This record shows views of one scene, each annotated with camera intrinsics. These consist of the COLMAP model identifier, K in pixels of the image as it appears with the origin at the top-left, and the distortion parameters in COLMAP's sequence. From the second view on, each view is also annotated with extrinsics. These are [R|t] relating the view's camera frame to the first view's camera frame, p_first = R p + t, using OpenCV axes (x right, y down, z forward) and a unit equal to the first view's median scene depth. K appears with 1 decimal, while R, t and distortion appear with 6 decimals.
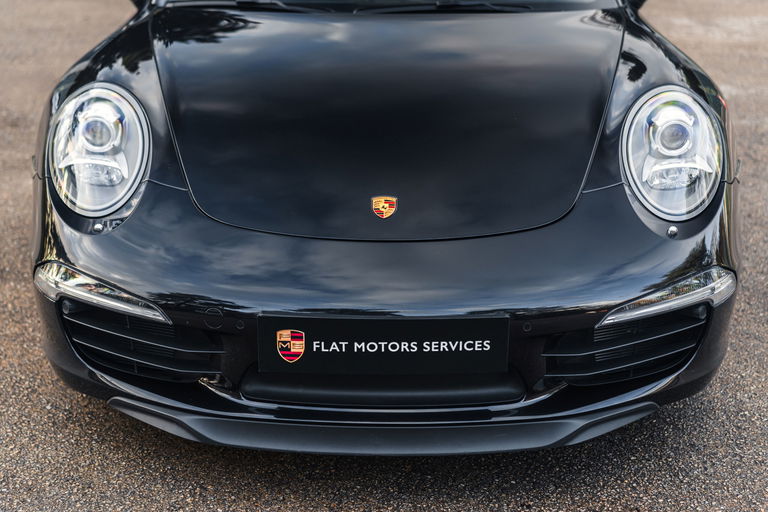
lens RADIAL K [[1141.0, 0, 387.2], [0, 1141.0, 259.8], [0, 0, 1]] dist [0.067387, 0.000000]
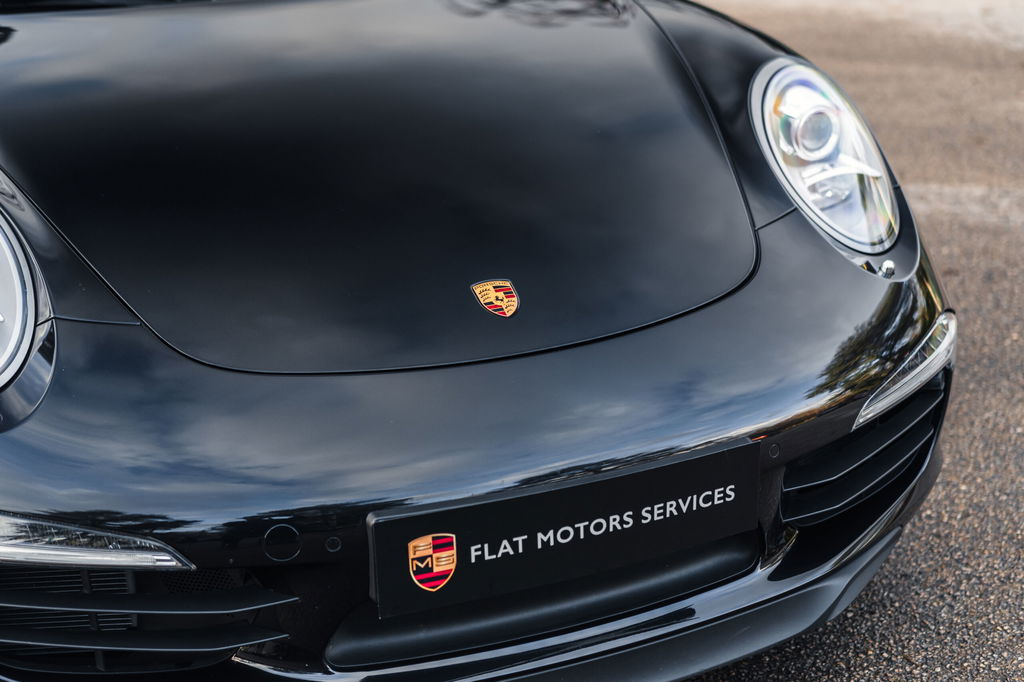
lens RADIAL K [[1521.3, 0, 519.2], [0, 1521.3, 372.1], [0, 0, 1]] dist [0.067387, 0.000000]
pose [[0.915162, -0.169536, 0.365700, -0.305925], [0.163724, 0.985381, 0.047096, -0.046499], [-0.368338, 0.016774, 0.929541, 0.278304]]
